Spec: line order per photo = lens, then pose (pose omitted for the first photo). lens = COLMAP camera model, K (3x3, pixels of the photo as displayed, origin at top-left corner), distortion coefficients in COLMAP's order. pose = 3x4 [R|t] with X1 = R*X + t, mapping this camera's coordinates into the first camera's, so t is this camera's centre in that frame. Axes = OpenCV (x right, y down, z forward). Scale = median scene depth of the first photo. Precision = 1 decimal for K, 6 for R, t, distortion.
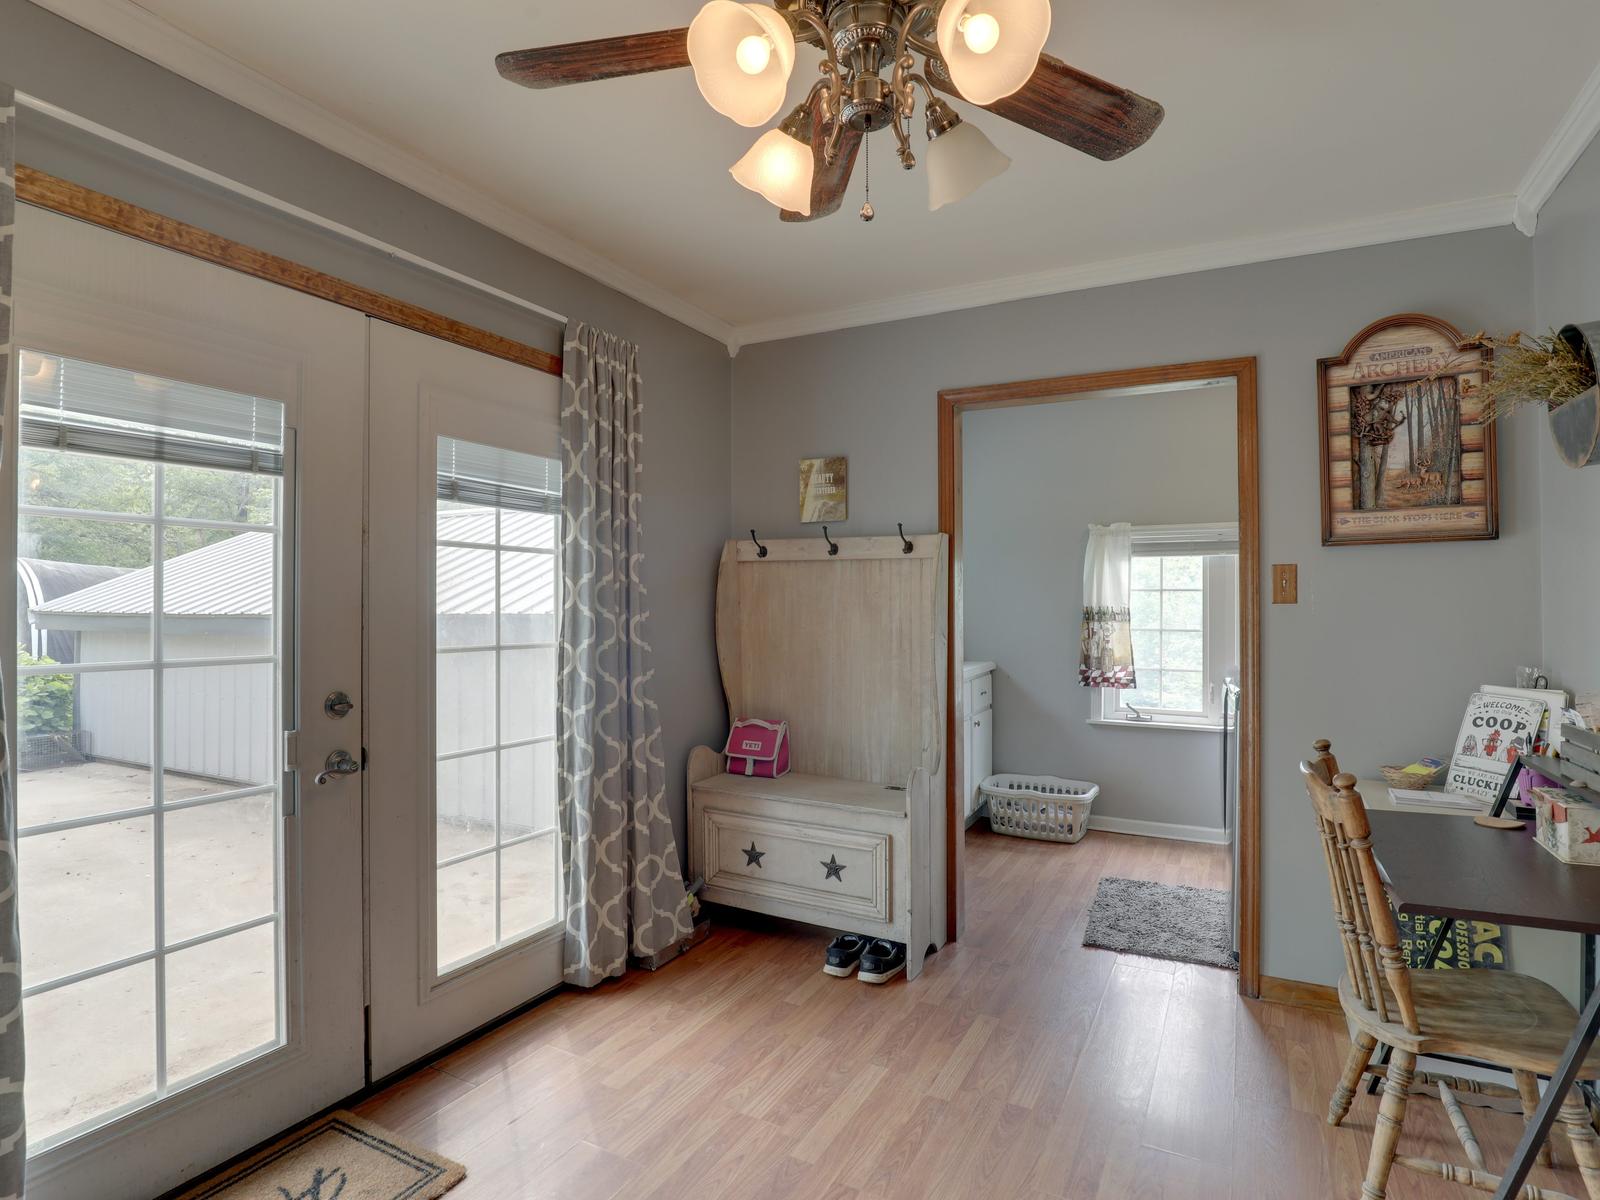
lens RADIAL K [[834.0, 0, 811.8], [0, 834.0, 599.2], [0, 0, 1]] dist [-0.040199, 0.009611]
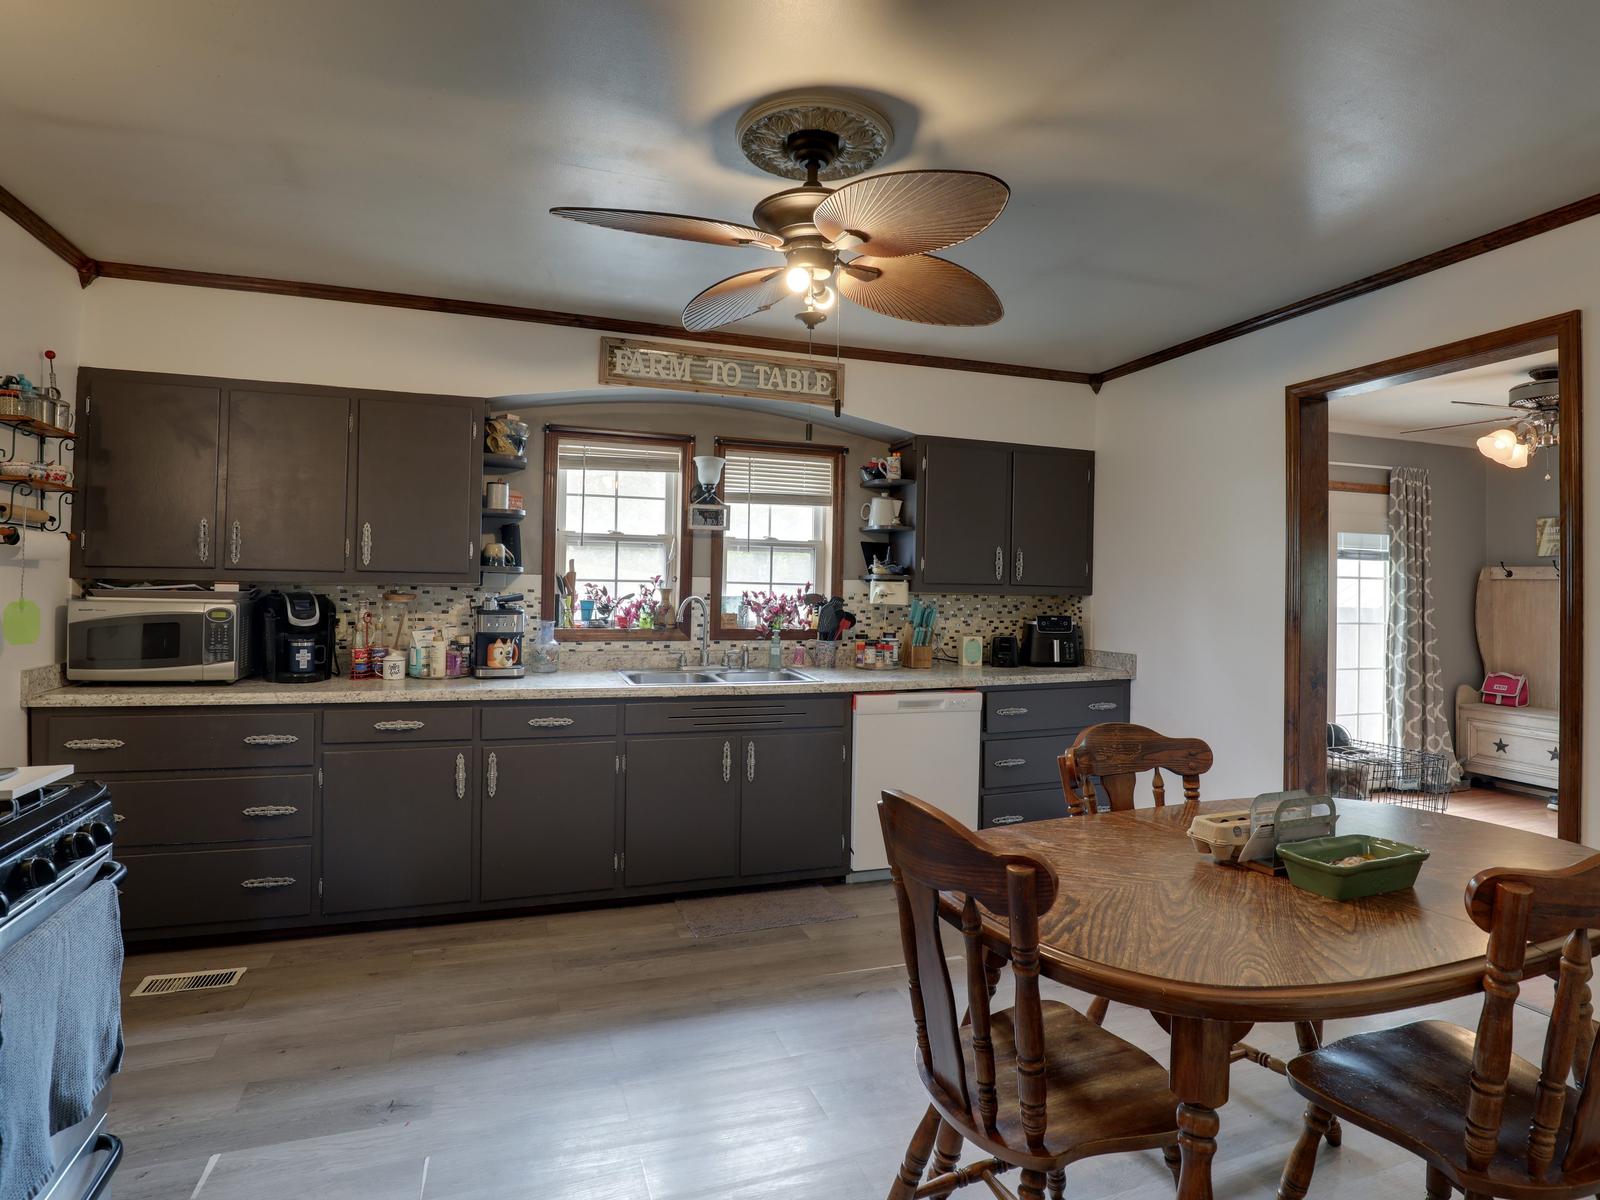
lens RADIAL K [[880.0, 0, 797.1], [0, 880.0, 581.8], [0, 0, 1]] dist [-0.033622, -0.000496]
pose [[0.727034, 0.001830, -0.686599, 0.109101], [-0.009473, 0.999928, -0.007366, -0.018701], [0.686536, 0.011859, 0.726999, -1.558855]]
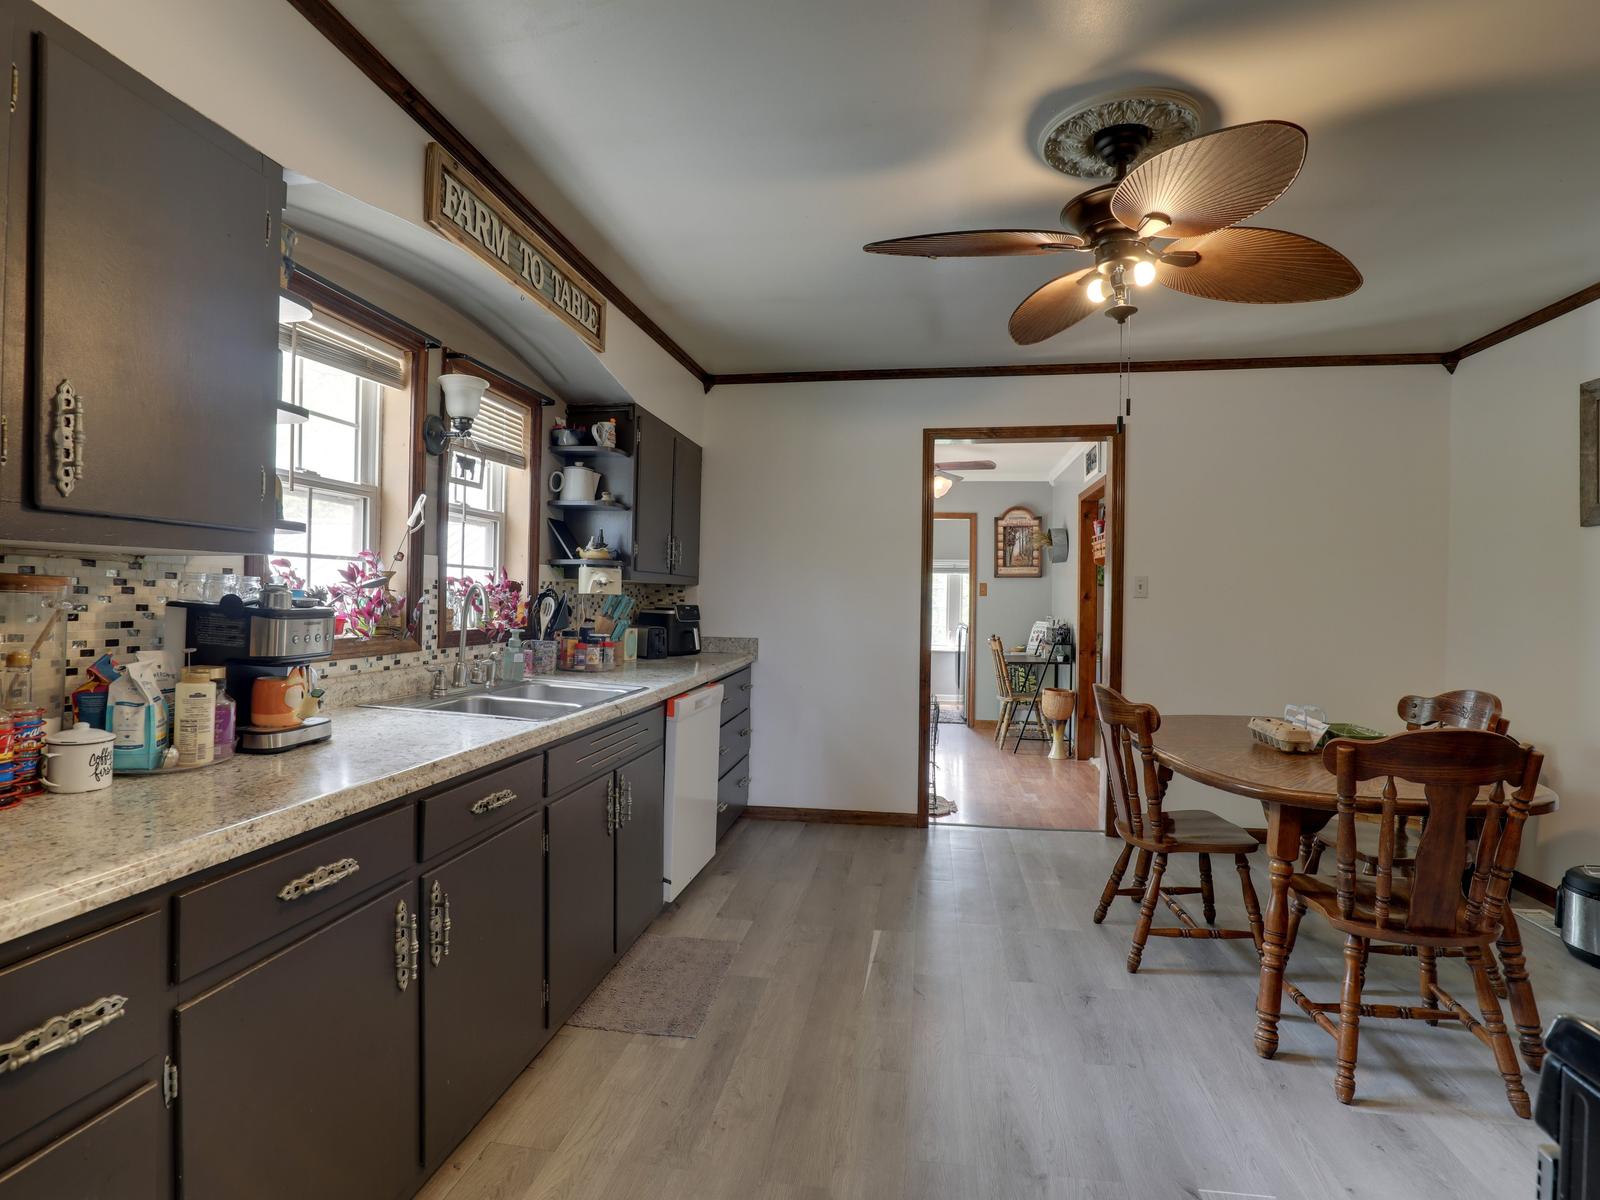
lens RADIAL K [[834.0, 0, 802.1], [0, 834.0, 599.5], [0, 0, 1]] dist [-0.040199, 0.009611]
pose [[0.947641, 0.011789, 0.319121, -0.984459], [-0.015562, 0.999836, 0.009277, 0.000173], [-0.318960, -0.013758, 0.947668, -1.608967]]
